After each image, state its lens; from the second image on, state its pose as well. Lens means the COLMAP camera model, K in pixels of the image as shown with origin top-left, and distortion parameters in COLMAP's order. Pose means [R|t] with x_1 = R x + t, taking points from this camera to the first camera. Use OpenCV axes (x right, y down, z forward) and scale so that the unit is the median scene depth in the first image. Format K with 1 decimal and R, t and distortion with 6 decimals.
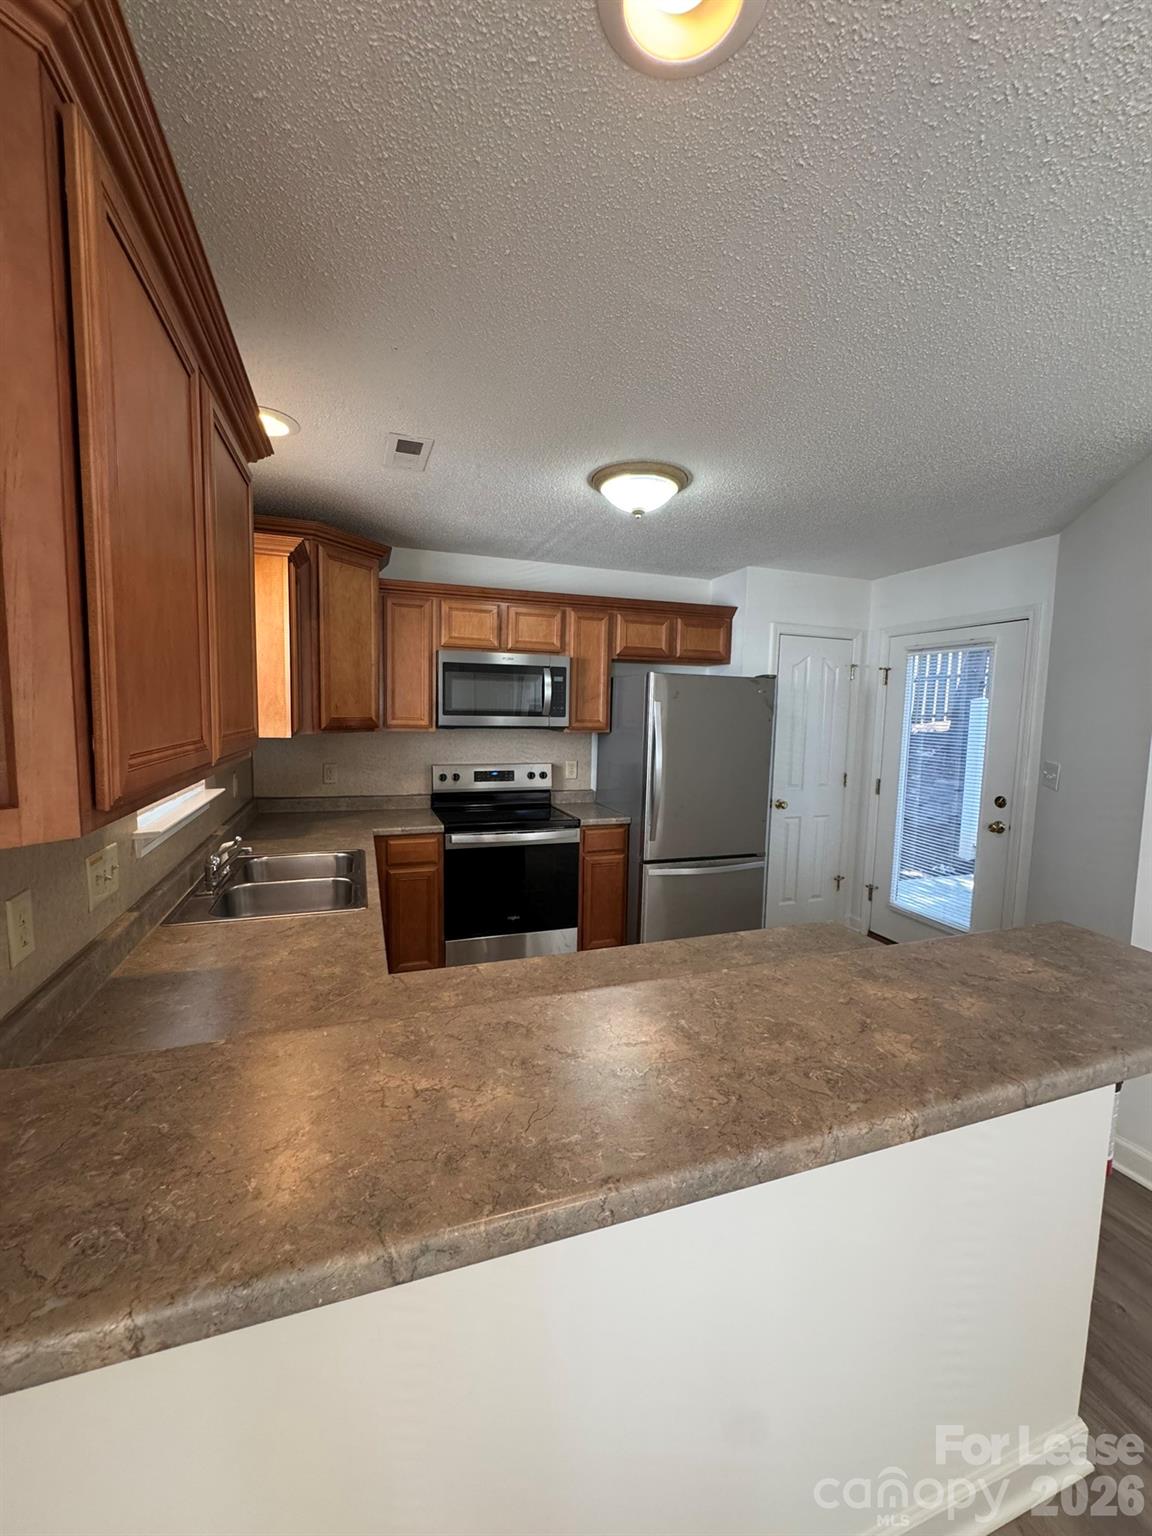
lens RADIAL K [[609.8, 0, 570.9], [0, 609.8, 770.0], [0, 0, 1]] dist [0.002395, 0.000038]
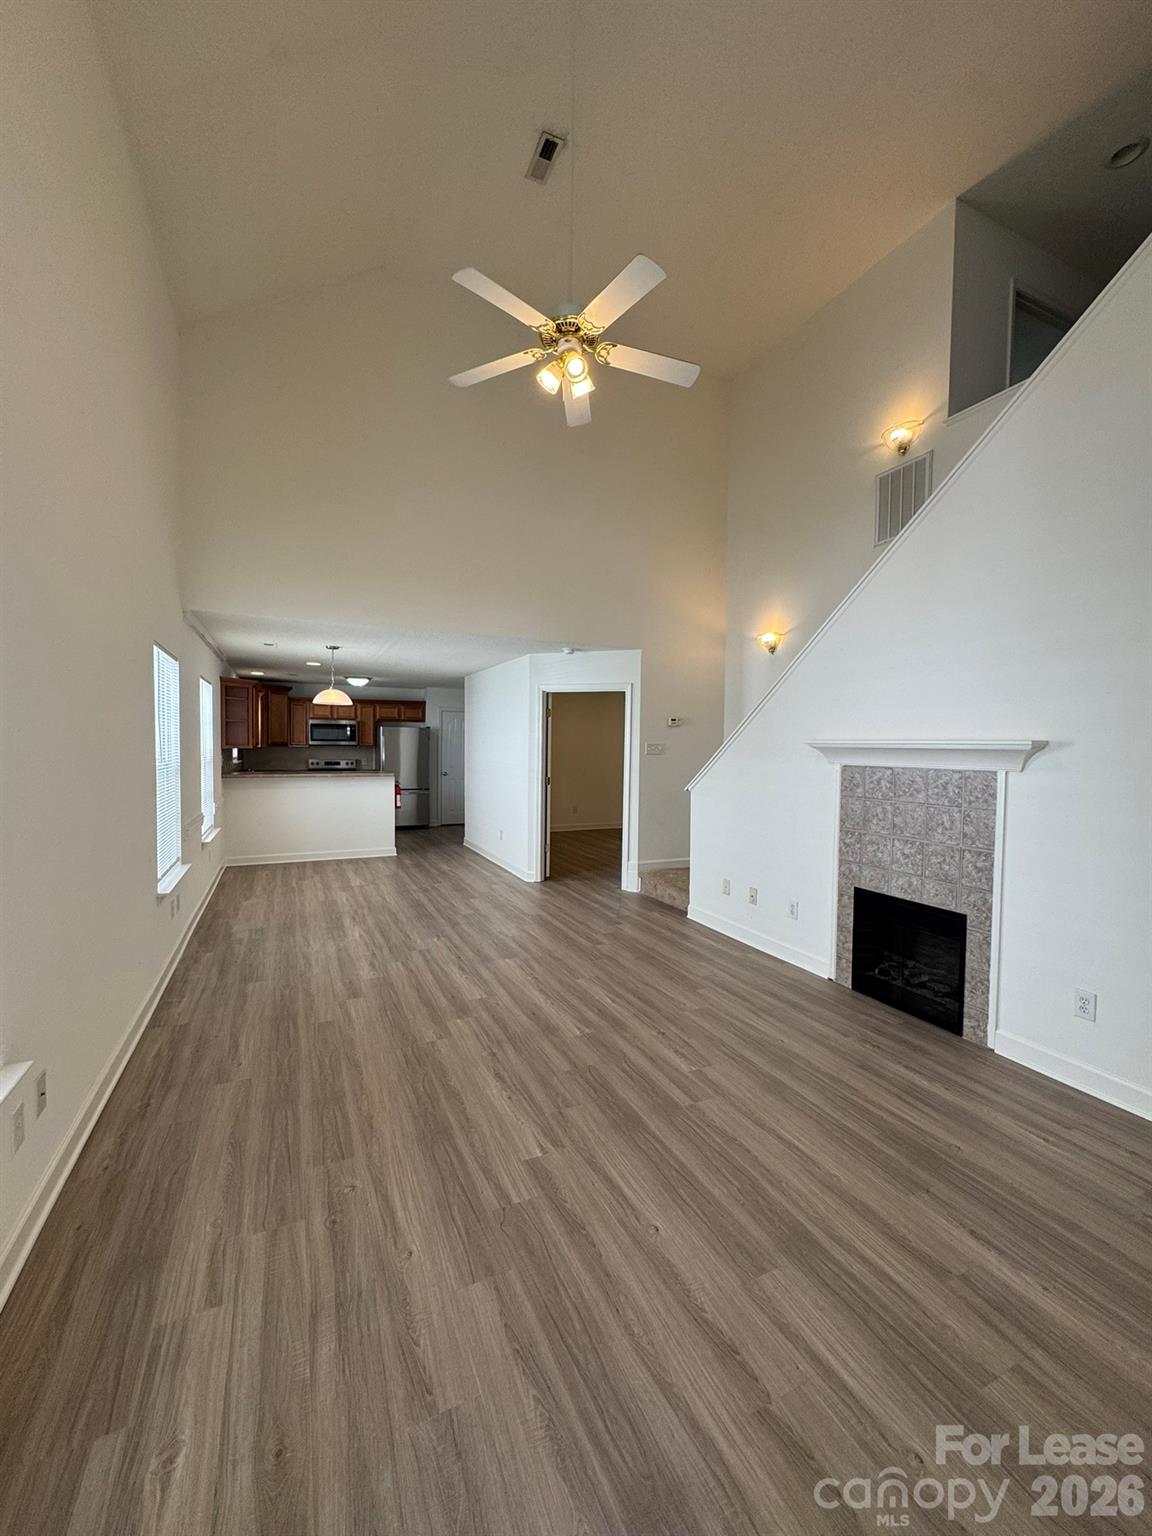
lens RADIAL K [[609.8, 0, 571.1], [0, 609.8, 772.9], [0, 0, 1]] dist [0.002395, 0.000038]
pose [[0.994769, -0.014602, 0.101102, 0.711954], [0.019890, 0.998476, -0.051487, 0.230365], [-0.100196, 0.053228, 0.993543, -1.967013]]
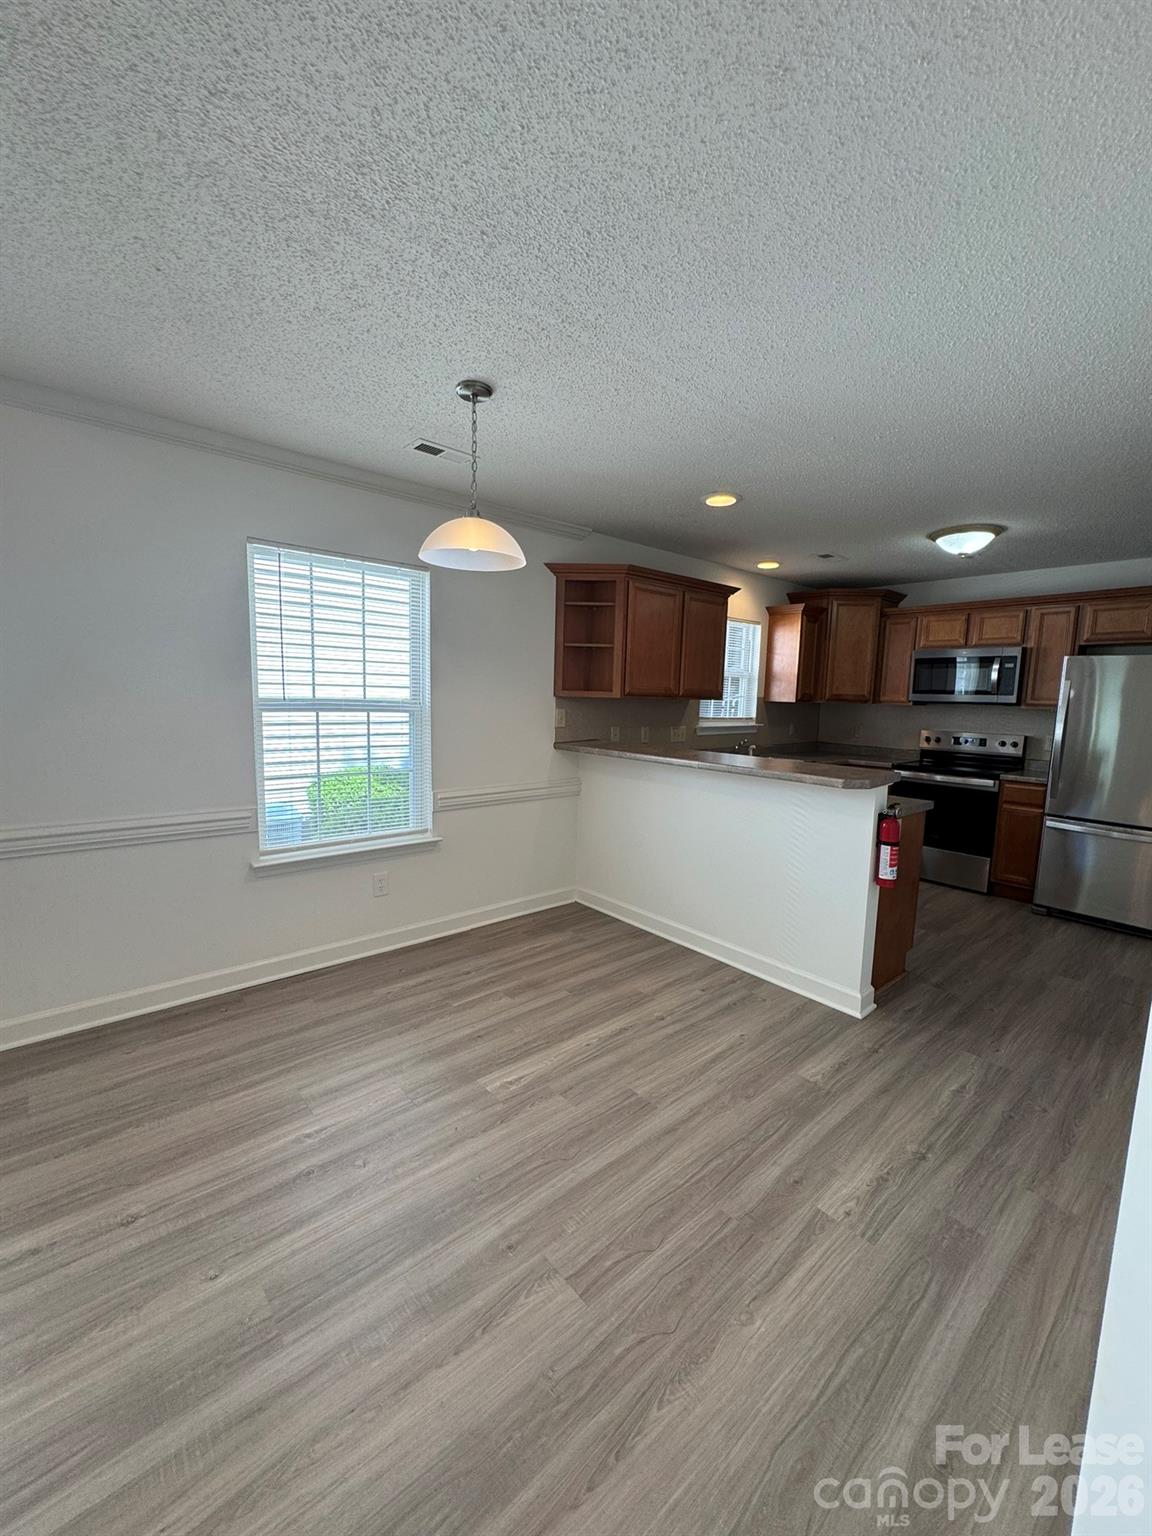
lens RADIAL K [[609.8, 0, 565.0], [0, 609.8, 776.3], [0, 0, 1]] dist [0.002395, 0.000038]
pose [[0.366485, 0.122467, -0.922329, 0.840931], [-0.110846, 0.989987, 0.087407, 0.071550], [0.923797, 0.070203, 0.376391, -0.327133]]
